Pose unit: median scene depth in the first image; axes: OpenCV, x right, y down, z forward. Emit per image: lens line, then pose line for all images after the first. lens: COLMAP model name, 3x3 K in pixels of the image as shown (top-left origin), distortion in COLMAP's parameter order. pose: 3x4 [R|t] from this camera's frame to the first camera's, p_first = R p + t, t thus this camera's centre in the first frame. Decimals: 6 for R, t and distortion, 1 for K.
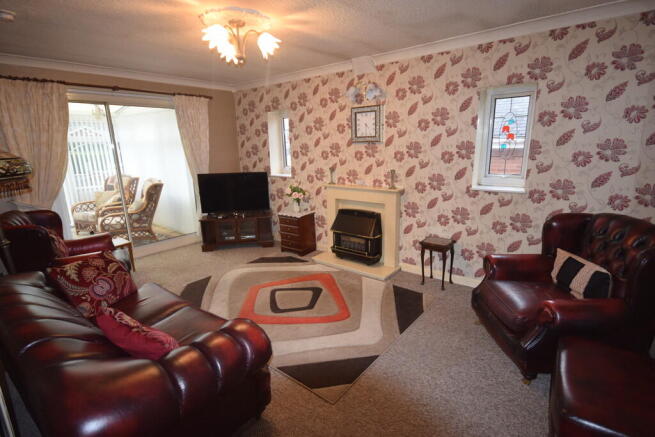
lens RADIAL K [[339.8, 0, 329.1], [0, 339.8, 222.0], [0, 0, 1]] dist [-0.003068, -0.000833]
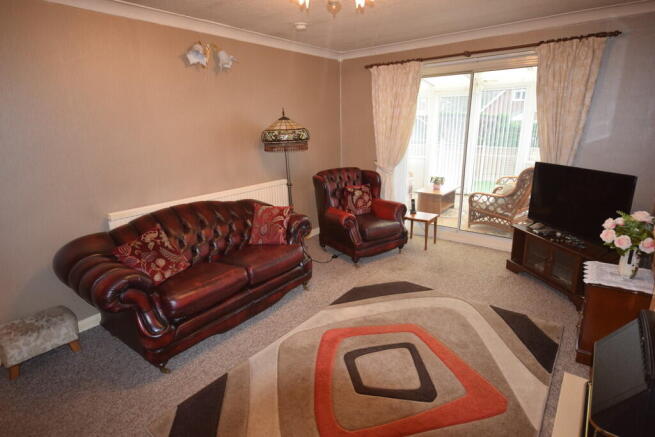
lens RADIAL K [[351.2, 0, 328.9], [0, 351.2, 217.9], [0, 0, 1]] dist [0.035048, 0.001190]
pose [[0.021842, 0.291688, -0.956264, 0.382886], [-0.211761, 0.936140, 0.280713, -0.176476], [0.977077, 0.196368, 0.082215, 0.652234]]
